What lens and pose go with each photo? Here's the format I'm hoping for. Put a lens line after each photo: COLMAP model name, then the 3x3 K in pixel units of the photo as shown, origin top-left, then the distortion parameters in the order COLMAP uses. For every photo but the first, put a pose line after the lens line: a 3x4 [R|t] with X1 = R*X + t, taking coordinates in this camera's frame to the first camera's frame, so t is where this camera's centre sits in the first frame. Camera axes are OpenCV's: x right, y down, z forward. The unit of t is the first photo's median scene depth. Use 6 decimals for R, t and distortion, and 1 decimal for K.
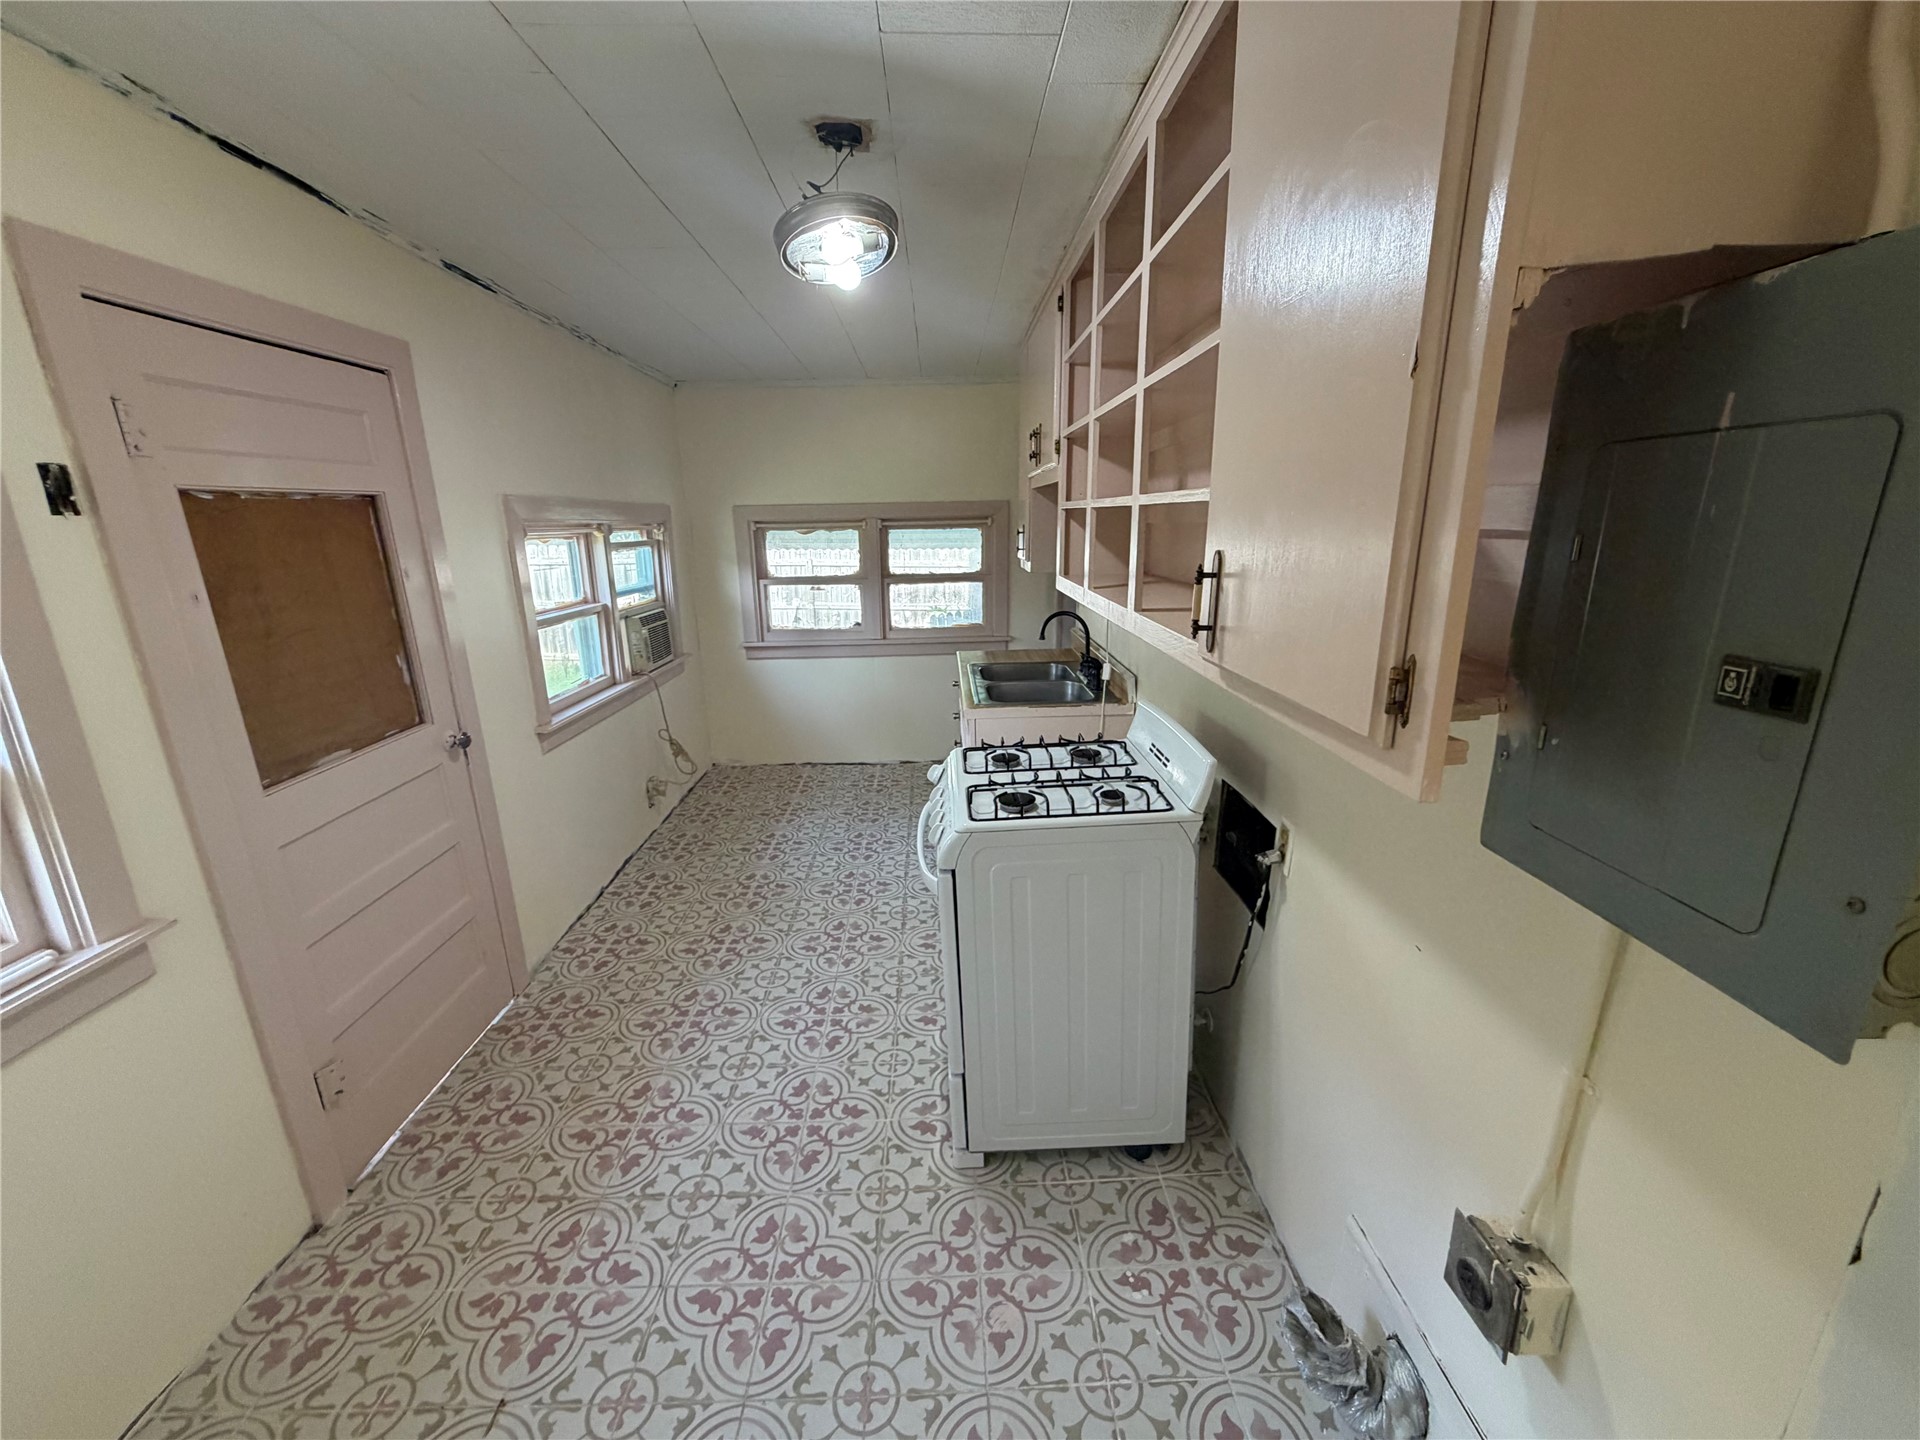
lens RADIAL K [[764.5, 0, 945.2], [0, 764.5, 720.0], [0, 0, 1]] dist [-0.002520, 0.000171]
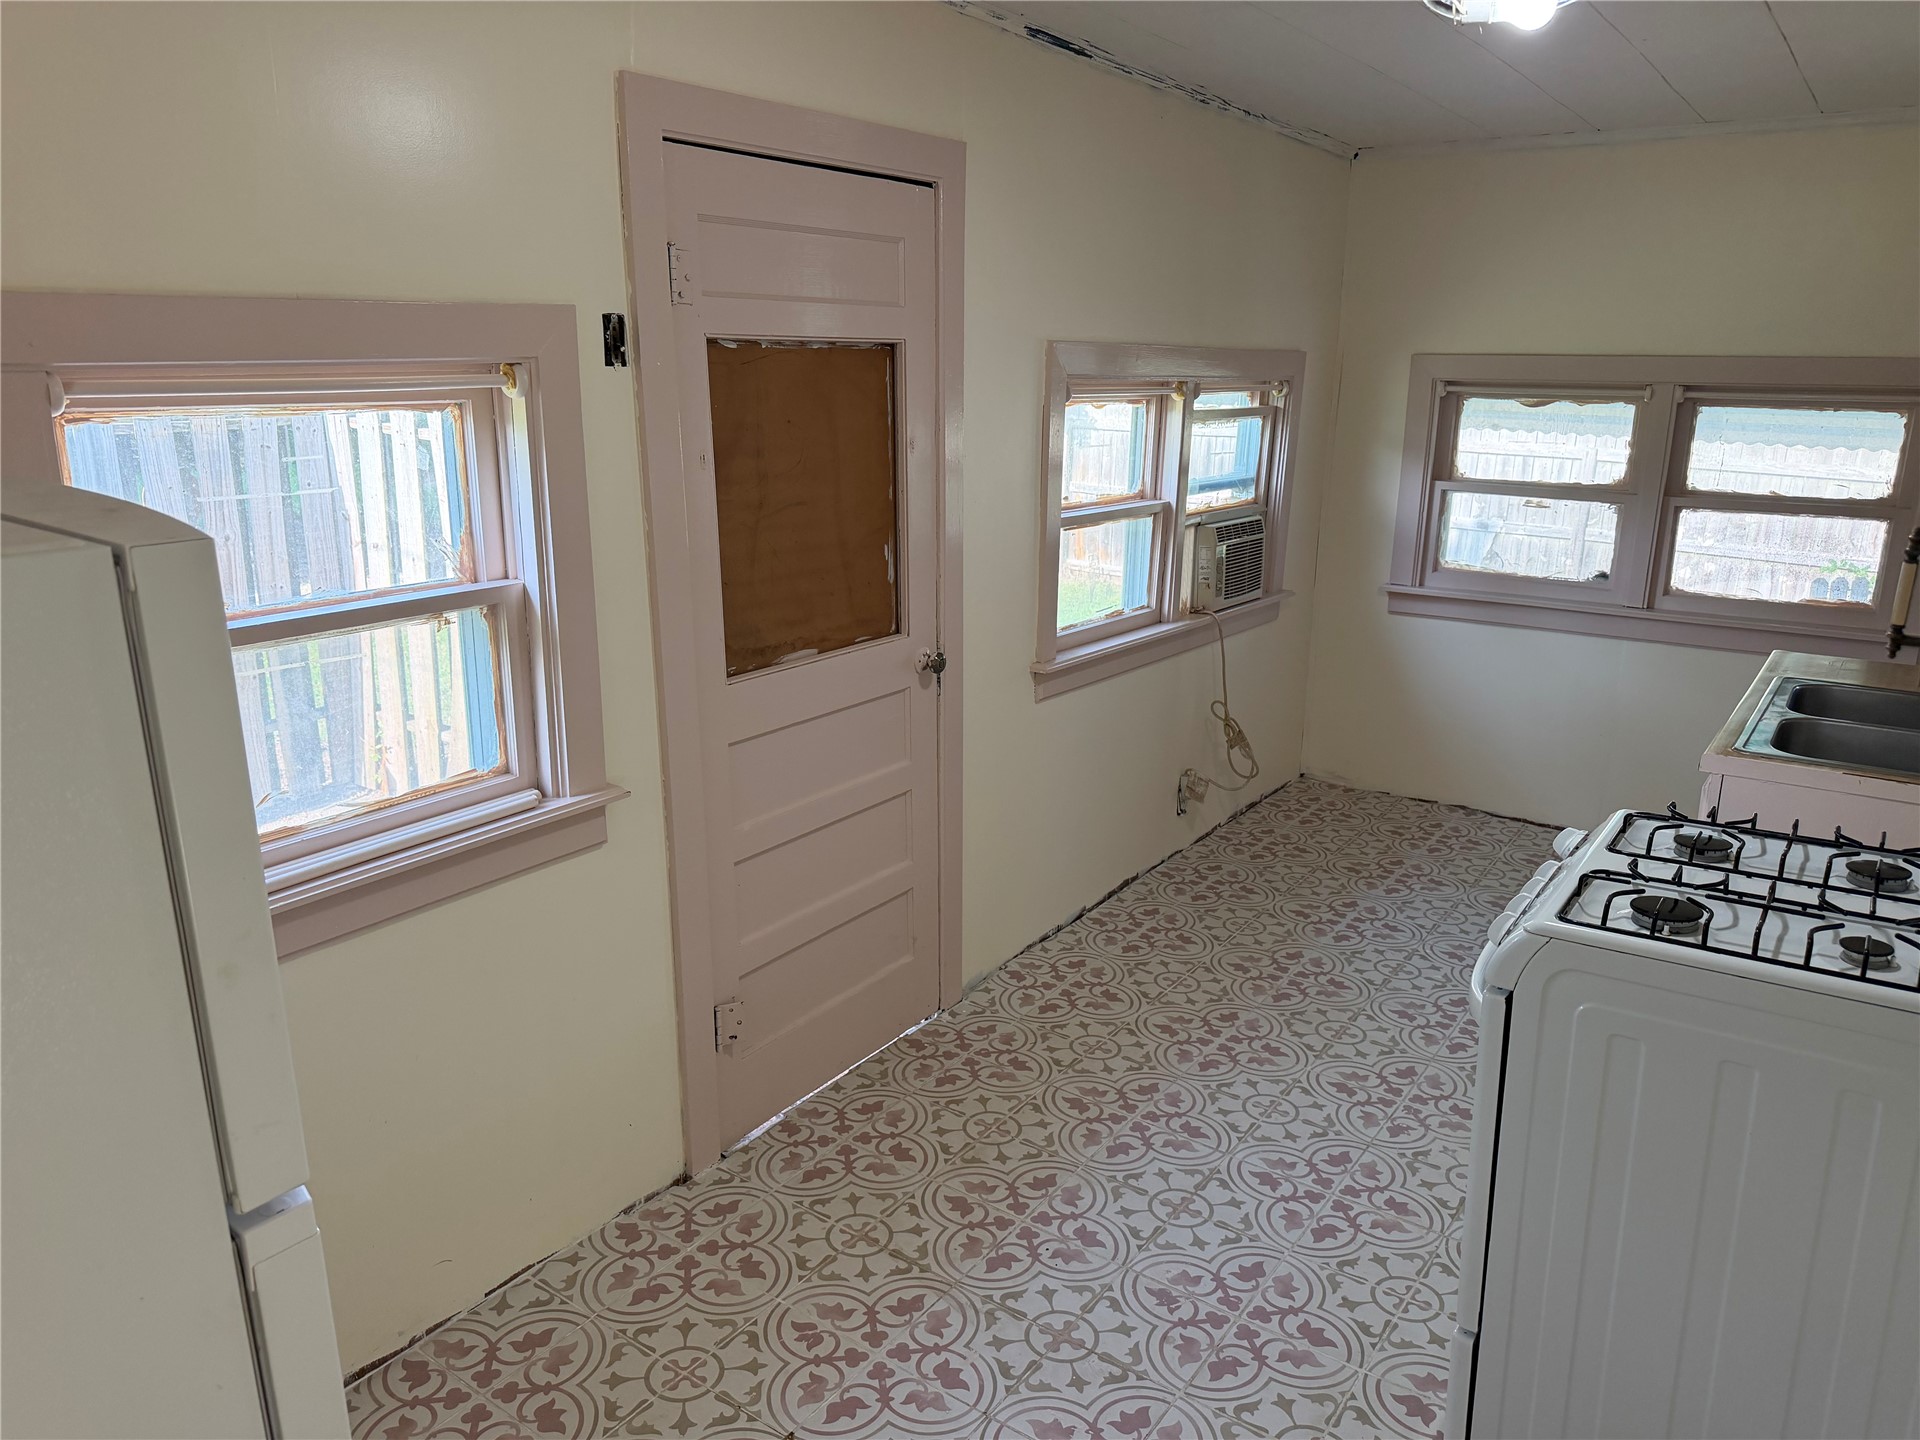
lens RADIAL K [[1347.8, 0, 965.0], [0, 1347.8, 729.6], [0, 0, 1]] dist [0.055243, -0.045098]
pose [[0.803747, 0.182578, -0.566264, 0.186017], [-0.177475, 0.981995, 0.064715, 0.000341], [0.567884, 0.048483, 0.821679, -0.106240]]
